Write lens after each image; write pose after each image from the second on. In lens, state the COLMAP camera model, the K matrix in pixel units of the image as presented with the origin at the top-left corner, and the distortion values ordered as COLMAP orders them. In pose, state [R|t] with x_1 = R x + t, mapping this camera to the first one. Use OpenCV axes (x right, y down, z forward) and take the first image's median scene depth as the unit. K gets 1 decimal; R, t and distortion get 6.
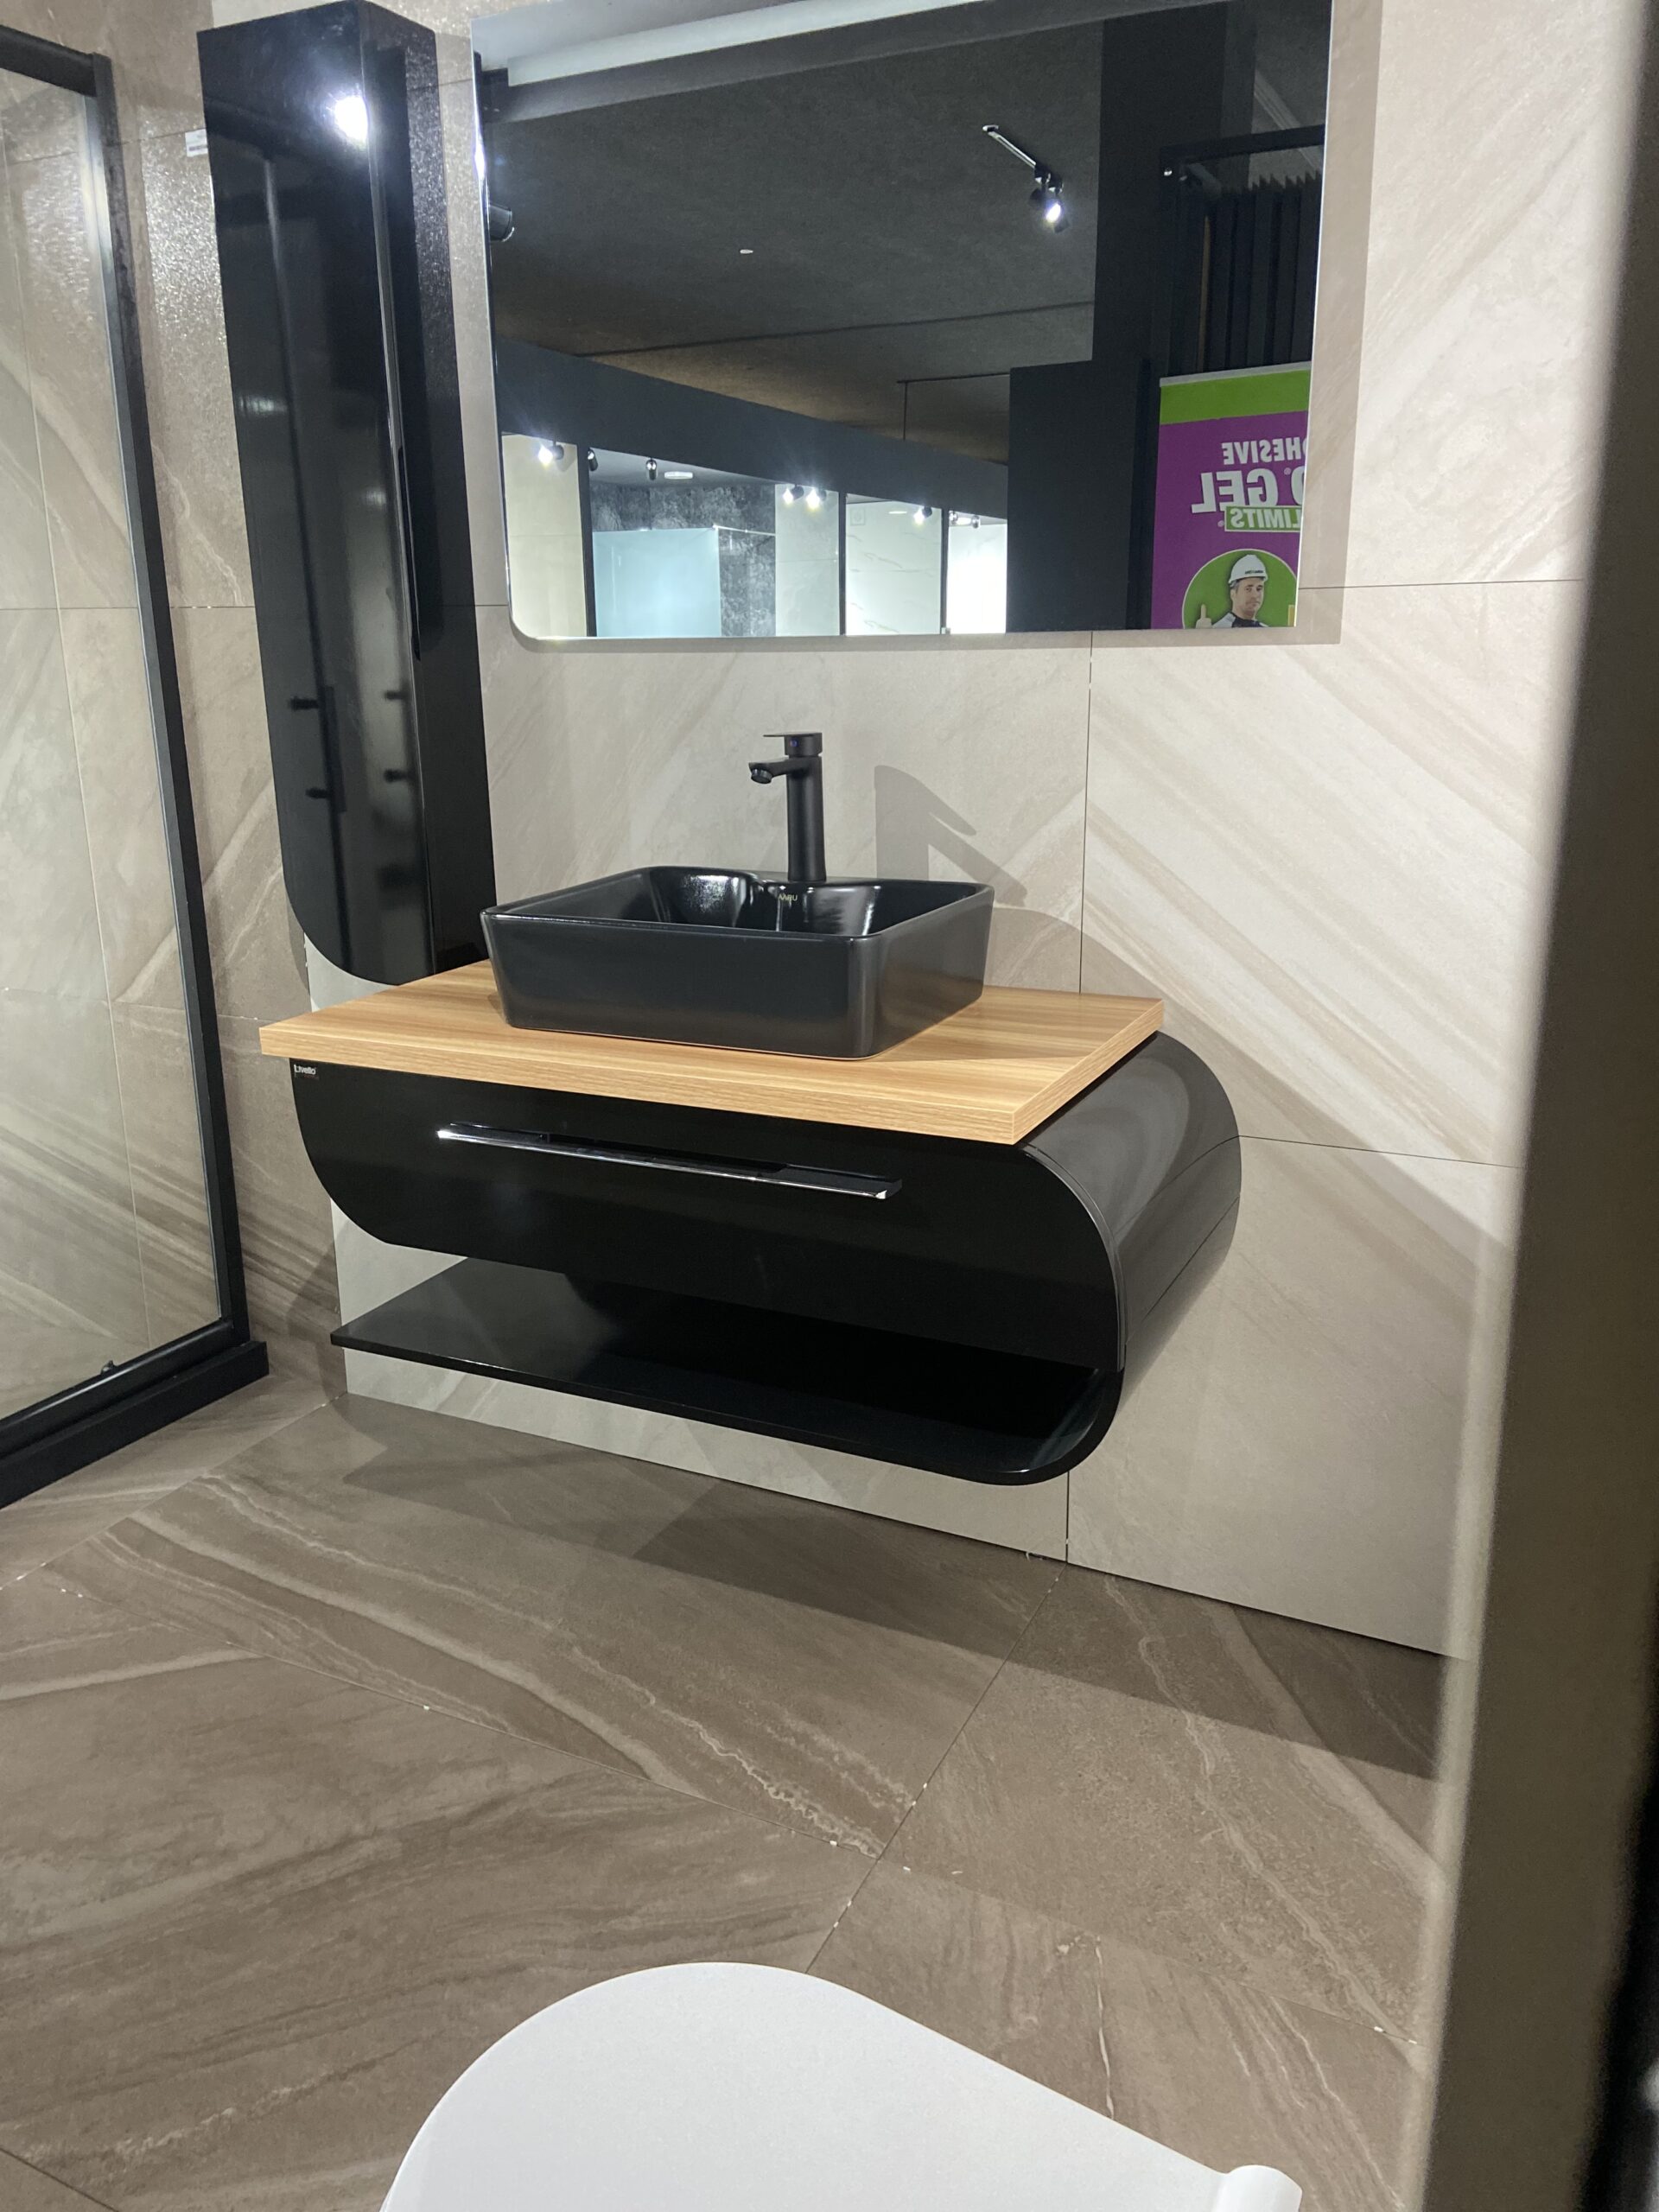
lens RADIAL K [[1681.5, 0, 829.5], [0, 1681.5, 1106.0], [0, 0, 1]] dist [0.001505, -0.002746]
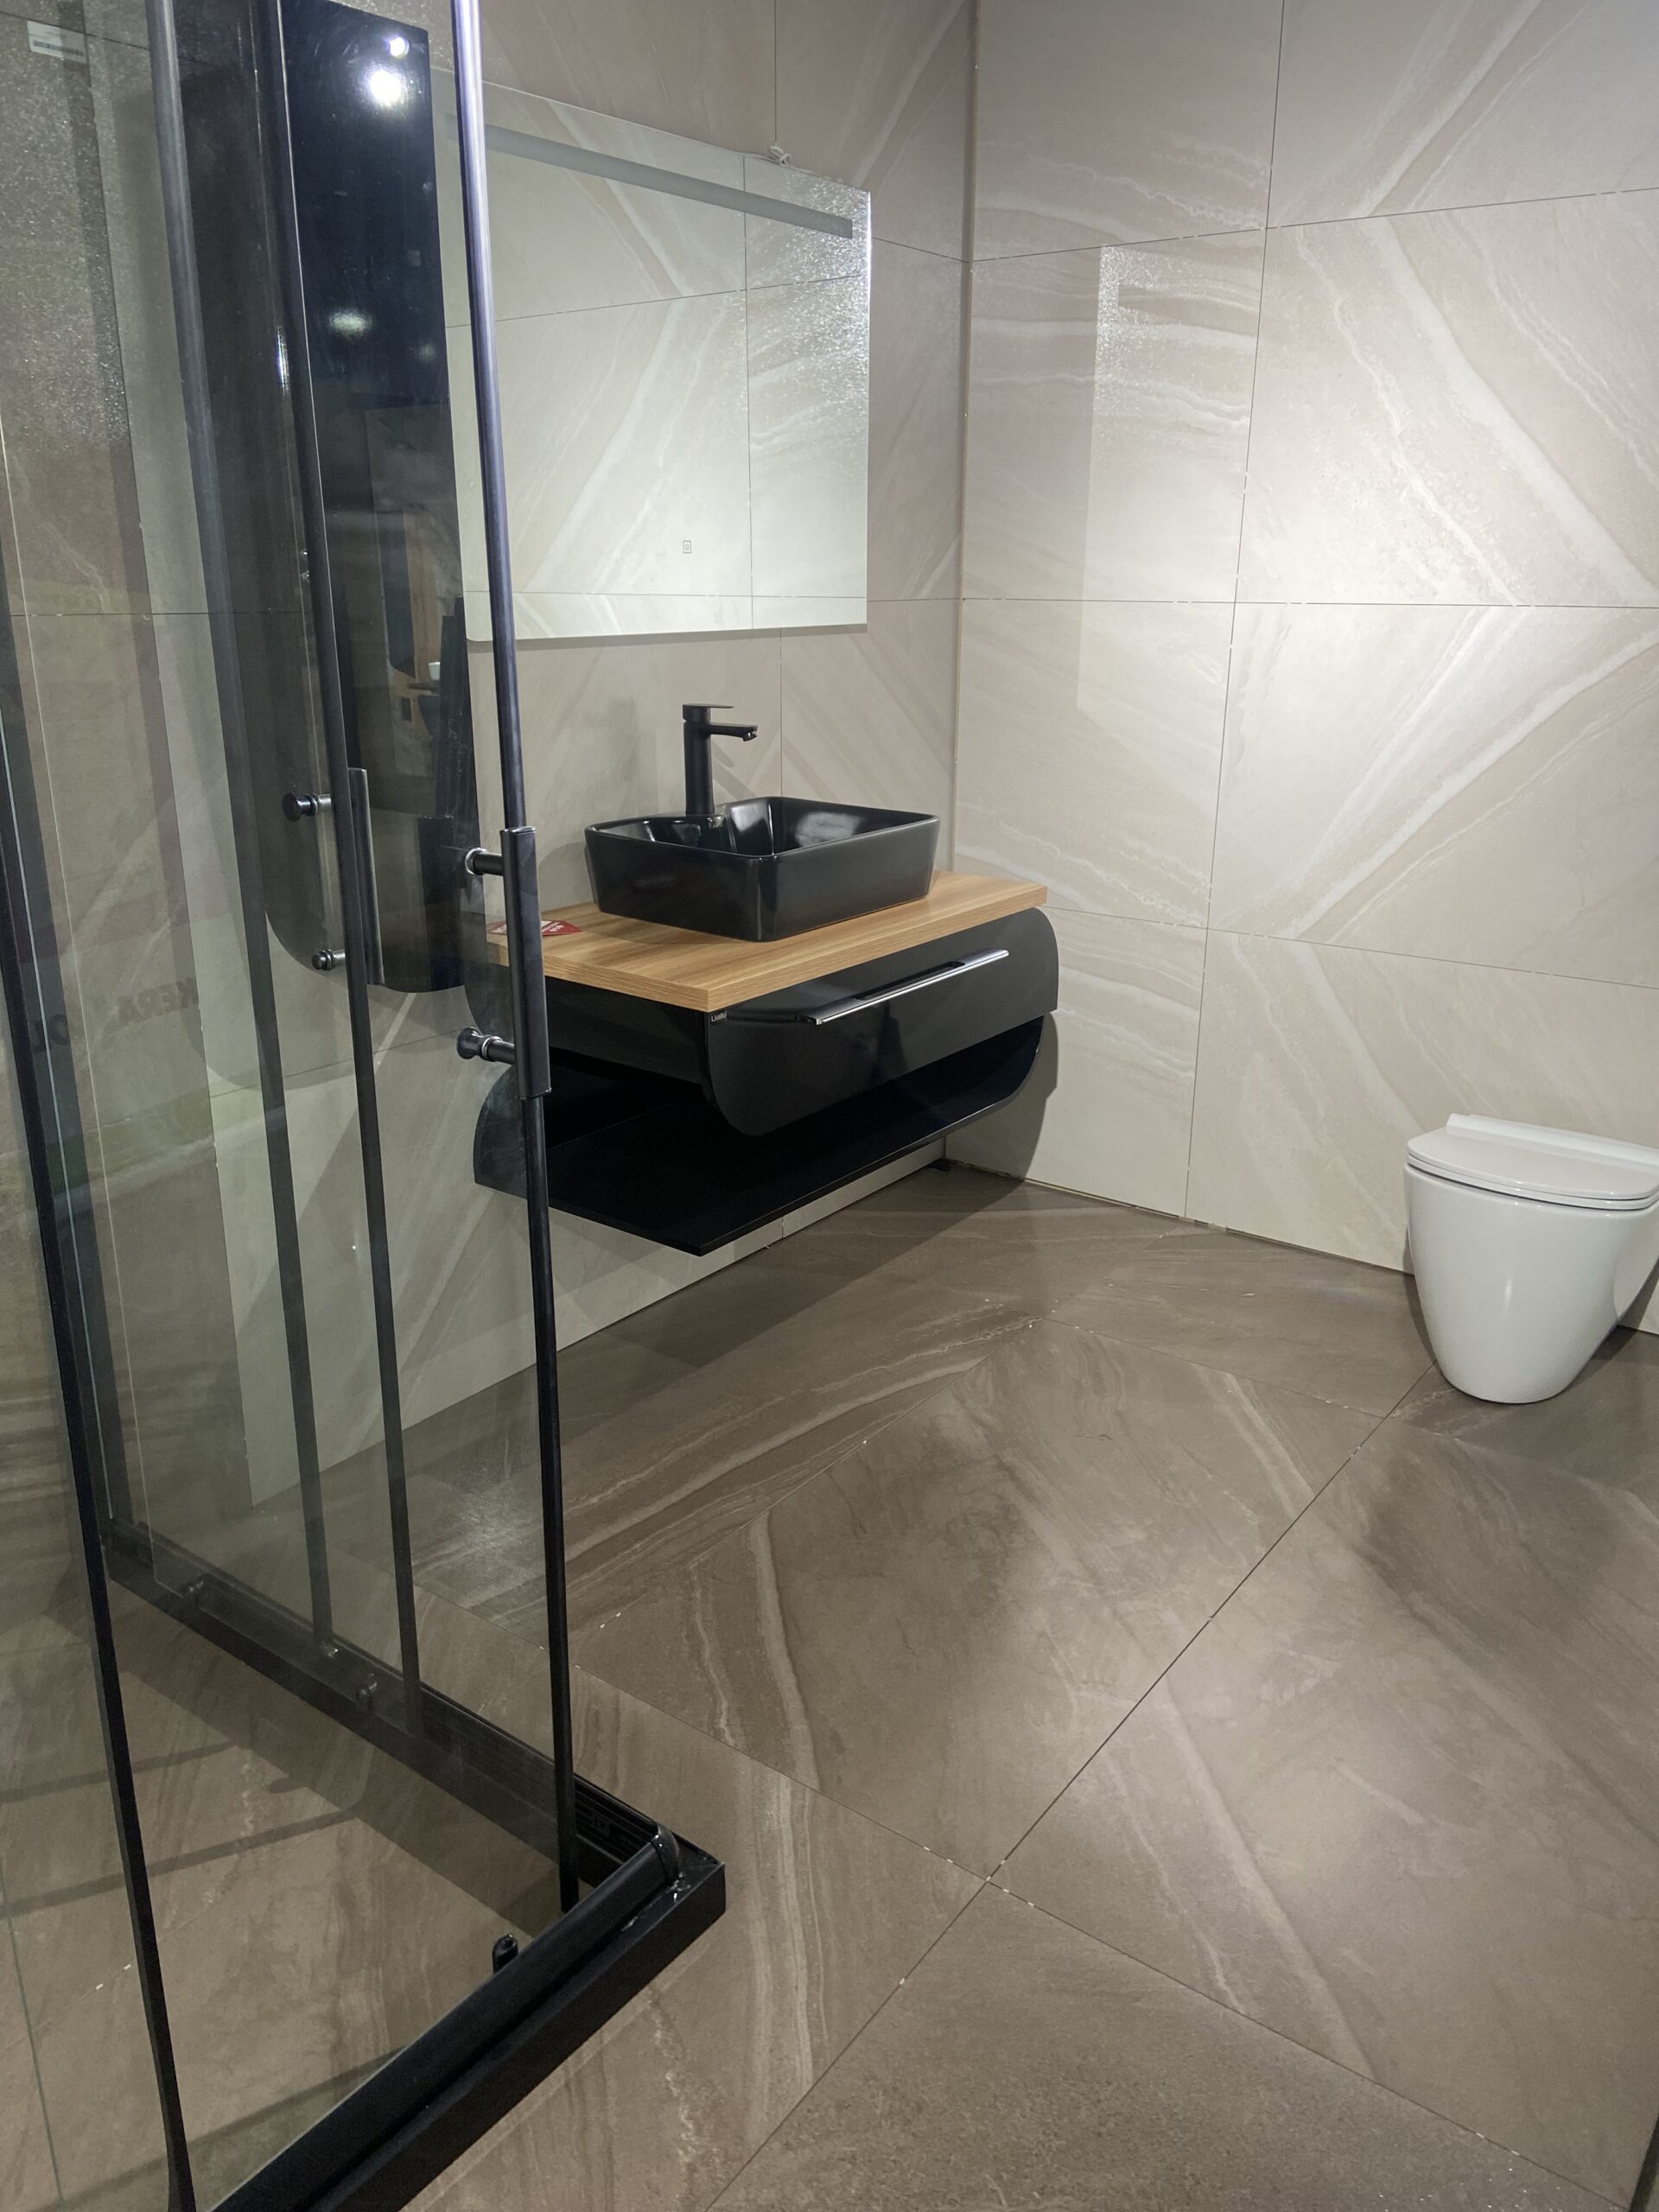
lens RADIAL K [[1616.1, 0, 829.5], [0, 1616.1, 1106.0], [0, 0, 1]] dist [0.069653, -0.117022]
pose [[0.189081, -0.287467, 0.938941, -1.232422], [0.294616, 0.928746, 0.225017, -0.164292], [-0.936723, 0.234081, 0.260301, 0.570136]]
